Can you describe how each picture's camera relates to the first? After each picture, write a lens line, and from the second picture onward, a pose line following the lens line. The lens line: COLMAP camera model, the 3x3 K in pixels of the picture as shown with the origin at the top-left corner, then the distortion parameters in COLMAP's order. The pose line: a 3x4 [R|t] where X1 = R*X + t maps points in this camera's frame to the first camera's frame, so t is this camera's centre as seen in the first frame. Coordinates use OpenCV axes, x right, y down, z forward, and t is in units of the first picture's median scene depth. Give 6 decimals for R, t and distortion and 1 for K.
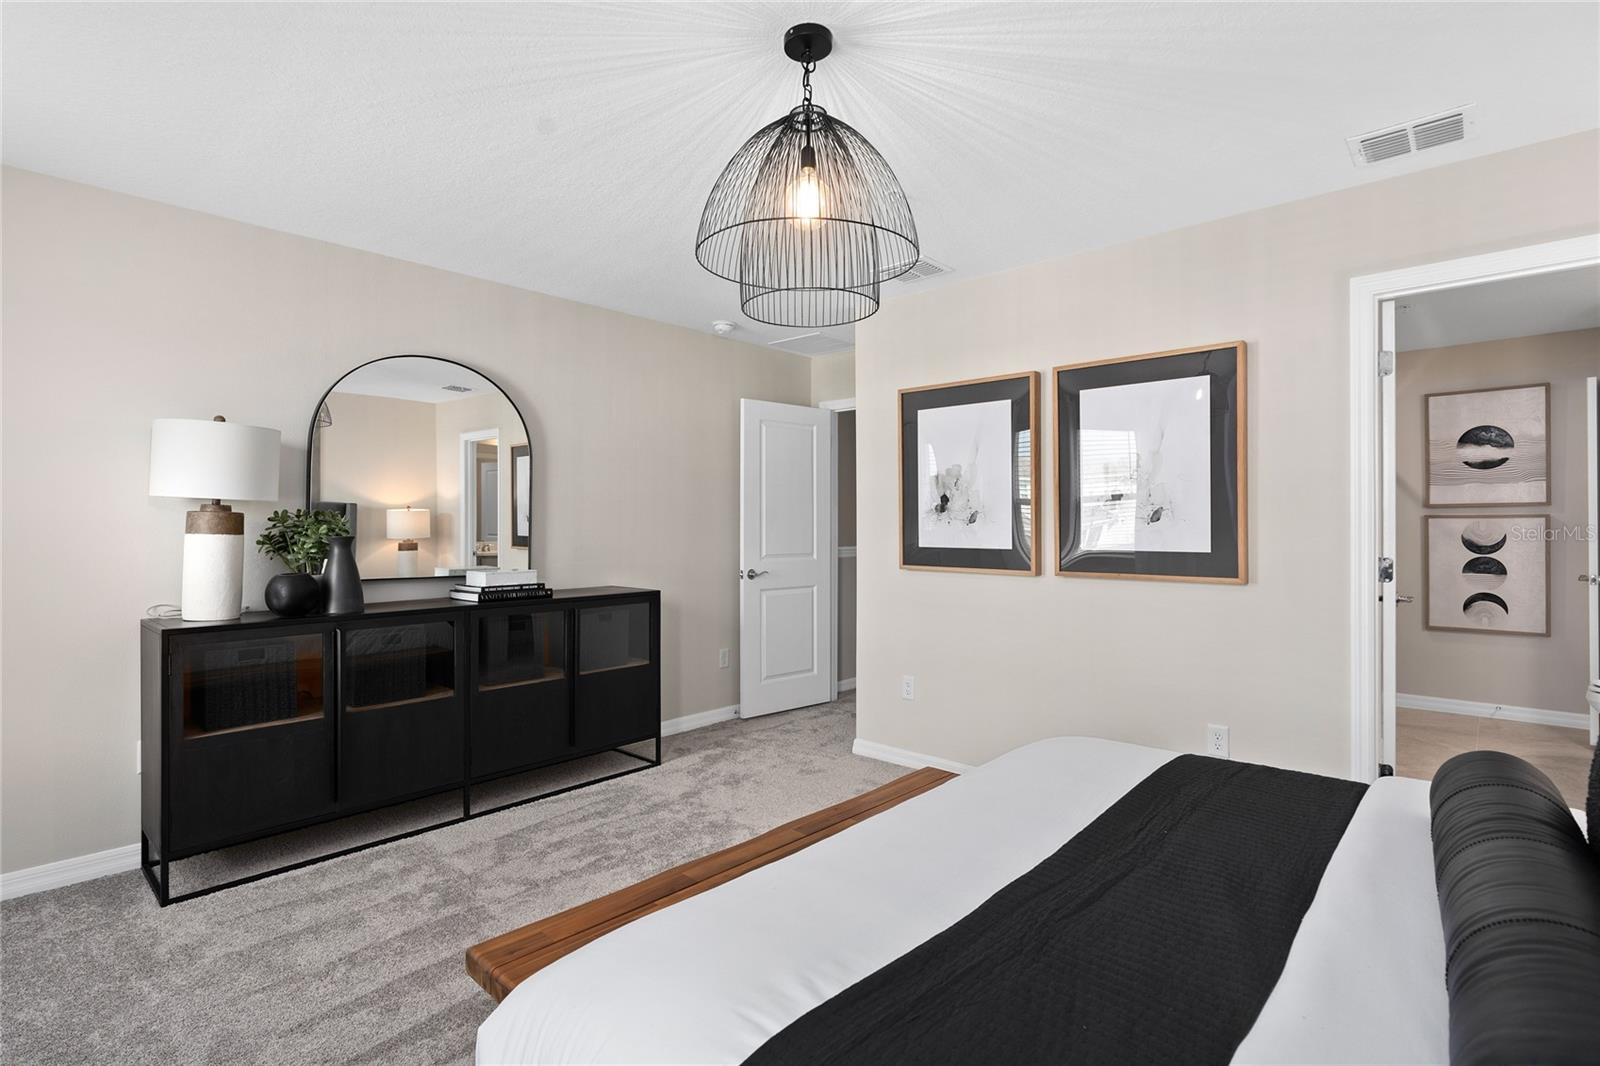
lens RADIAL K [[799.1, 0, 800.0], [0, 799.1, 533.0], [0, 0, 1]] dist [0.003524, 0.000152]
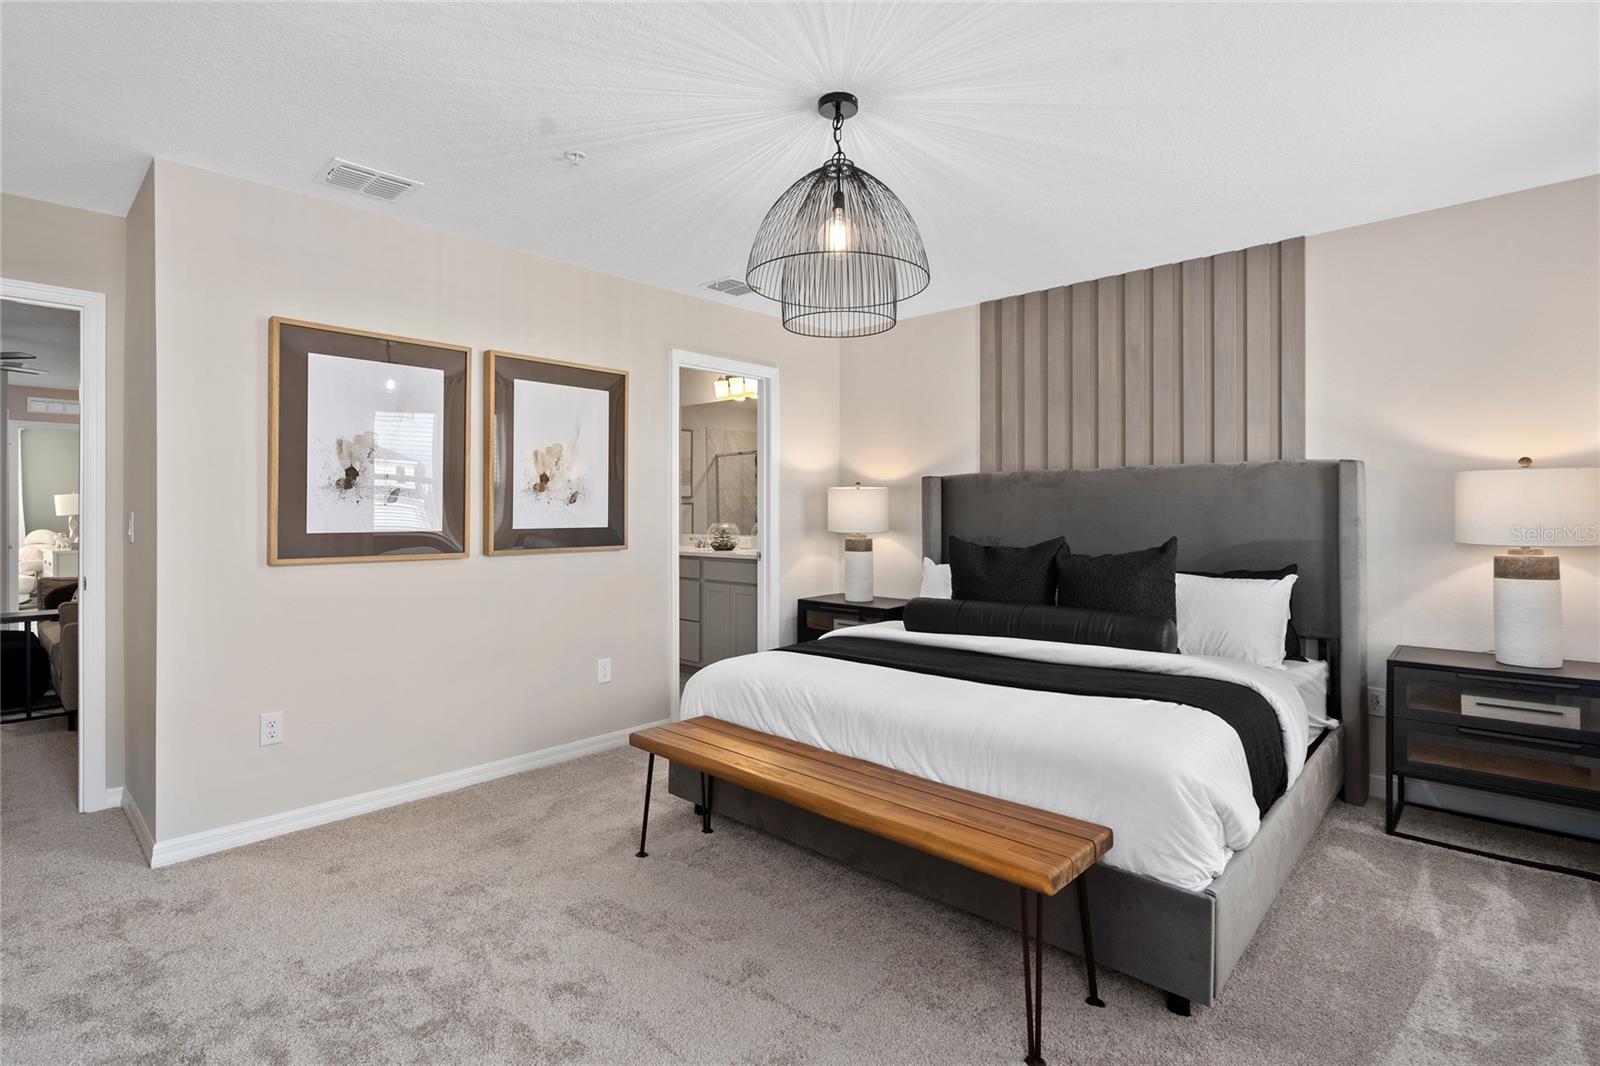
lens RADIAL K [[771.8, 0, 800.0], [0, 771.8, 533.0], [0, 0, 1]] dist [-0.000150, -0.000178]
pose [[-0.009912, -0.029188, 0.999525, -0.682973], [0.008805, 0.999533, 0.029275, -0.000495], [-0.999912, 0.009091, -0.009651, 0.632118]]
